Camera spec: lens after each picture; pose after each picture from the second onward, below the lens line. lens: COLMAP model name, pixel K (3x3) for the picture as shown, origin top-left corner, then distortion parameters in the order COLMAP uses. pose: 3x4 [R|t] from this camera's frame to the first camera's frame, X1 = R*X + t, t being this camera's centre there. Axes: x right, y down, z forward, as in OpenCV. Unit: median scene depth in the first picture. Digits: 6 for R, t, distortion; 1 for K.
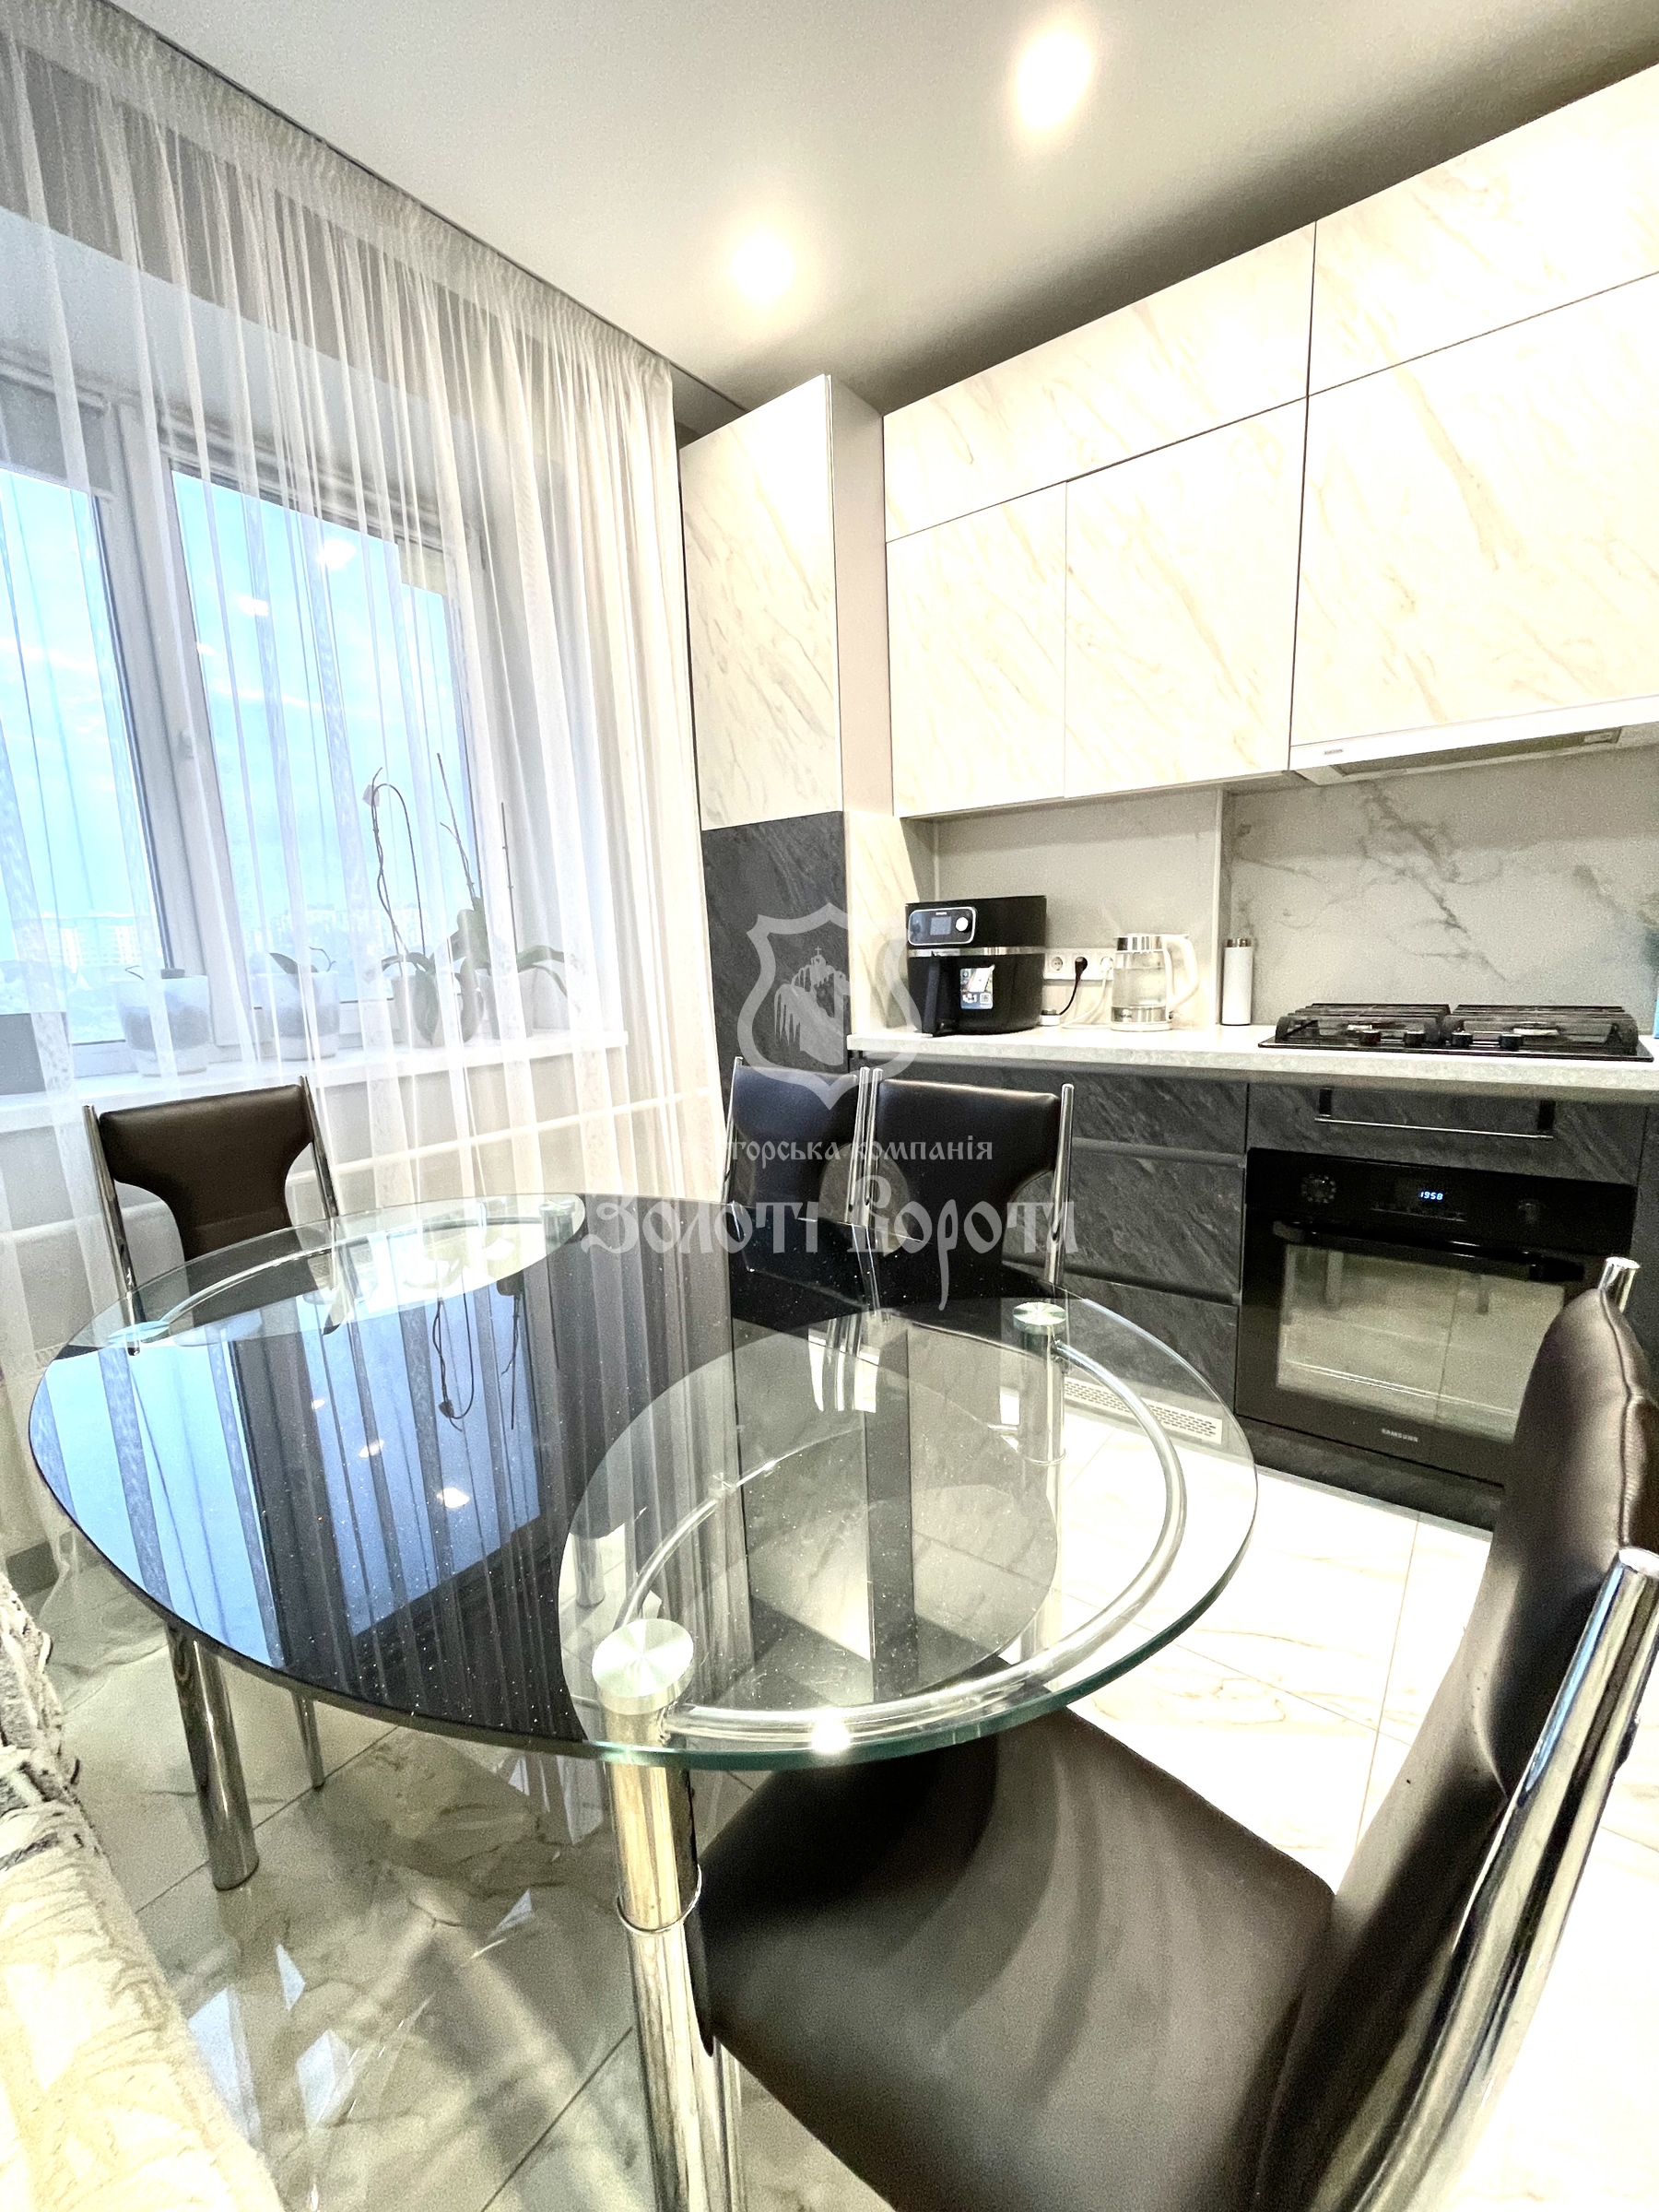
lens RADIAL K [[892.1, 0, 829.5], [0, 892.1, 1106.0], [0, 0, 1]] dist [-0.001634, 0.000220]
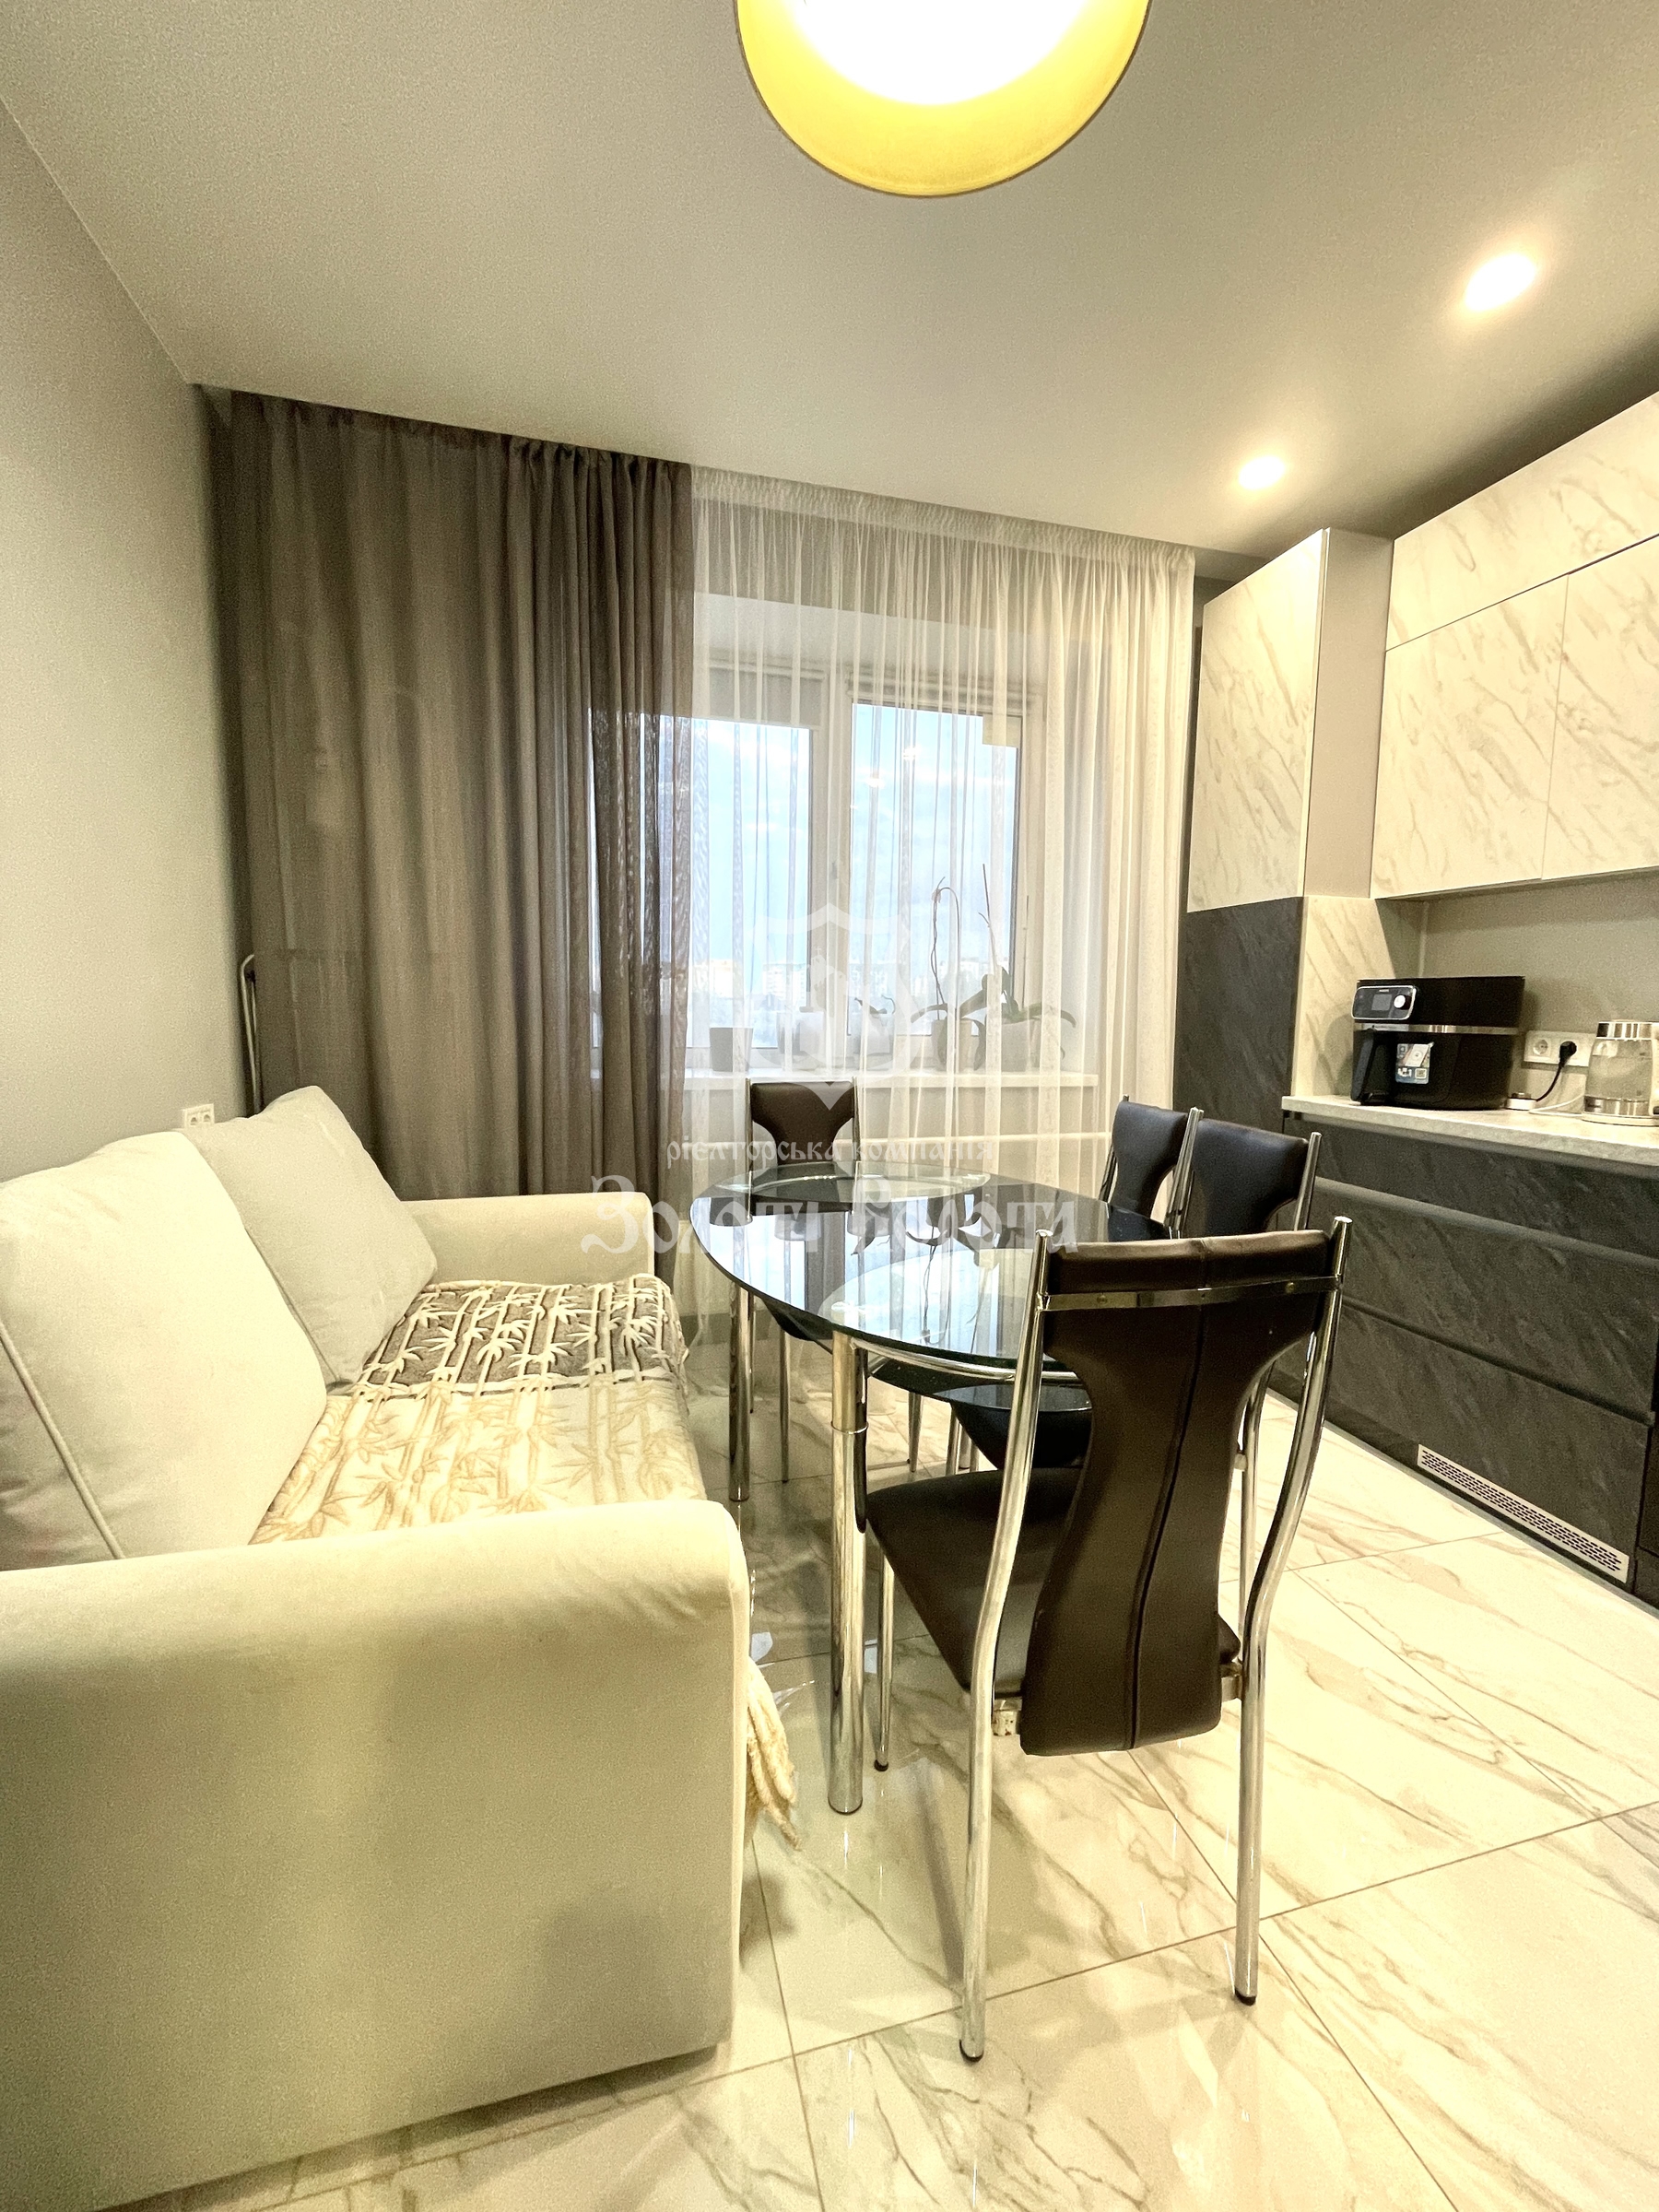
lens RADIAL K [[892.1, 0, 829.5], [0, 892.1, 1106.0], [0, 0, 1]] dist [-0.001634, 0.000220]
pose [[0.792571, 0.113953, -0.599038, 0.257589], [-0.150154, 0.988606, -0.010606, 0.030250], [0.591003, 0.098354, 0.800651, -0.229227]]
